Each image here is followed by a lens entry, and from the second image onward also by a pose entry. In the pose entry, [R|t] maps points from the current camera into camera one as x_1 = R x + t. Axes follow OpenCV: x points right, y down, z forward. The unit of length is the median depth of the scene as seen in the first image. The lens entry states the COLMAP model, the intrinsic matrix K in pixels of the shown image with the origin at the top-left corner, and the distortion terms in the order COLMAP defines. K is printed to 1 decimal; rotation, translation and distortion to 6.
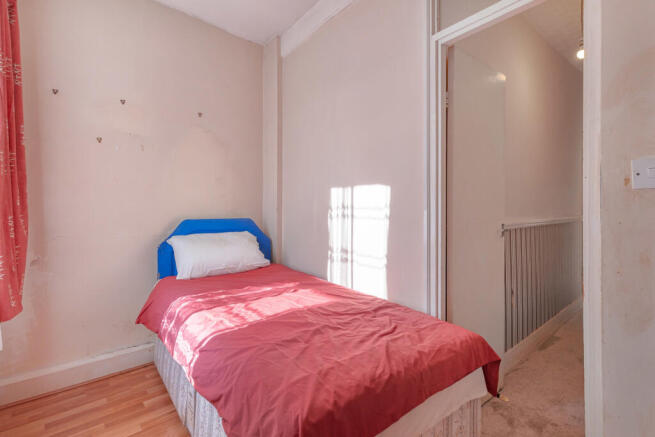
lens RADIAL K [[326.4, 0, 322.3], [0, 326.4, 203.3], [0, 0, 1]] dist [0.002684, 0.000591]
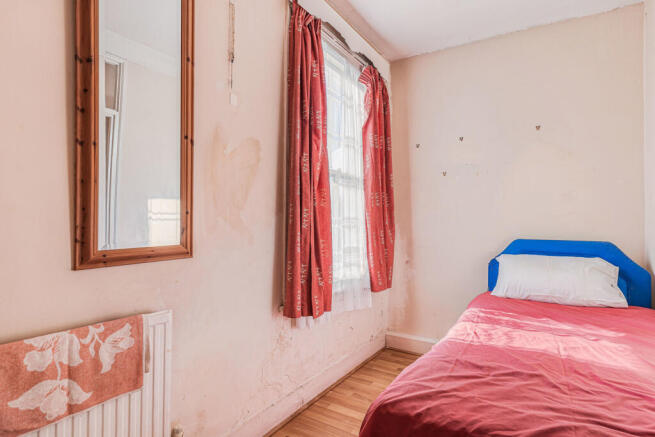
lens RADIAL K [[326.4, 0, 327.0], [0, 326.4, 219.8], [0, 0, 1]] dist [0.002684, 0.000591]
pose [[0.292883, -0.014928, -0.956032, 0.532499], [0.001887, 0.999885, -0.015035, 0.008107], [0.956147, 0.002600, 0.292877, 0.238172]]
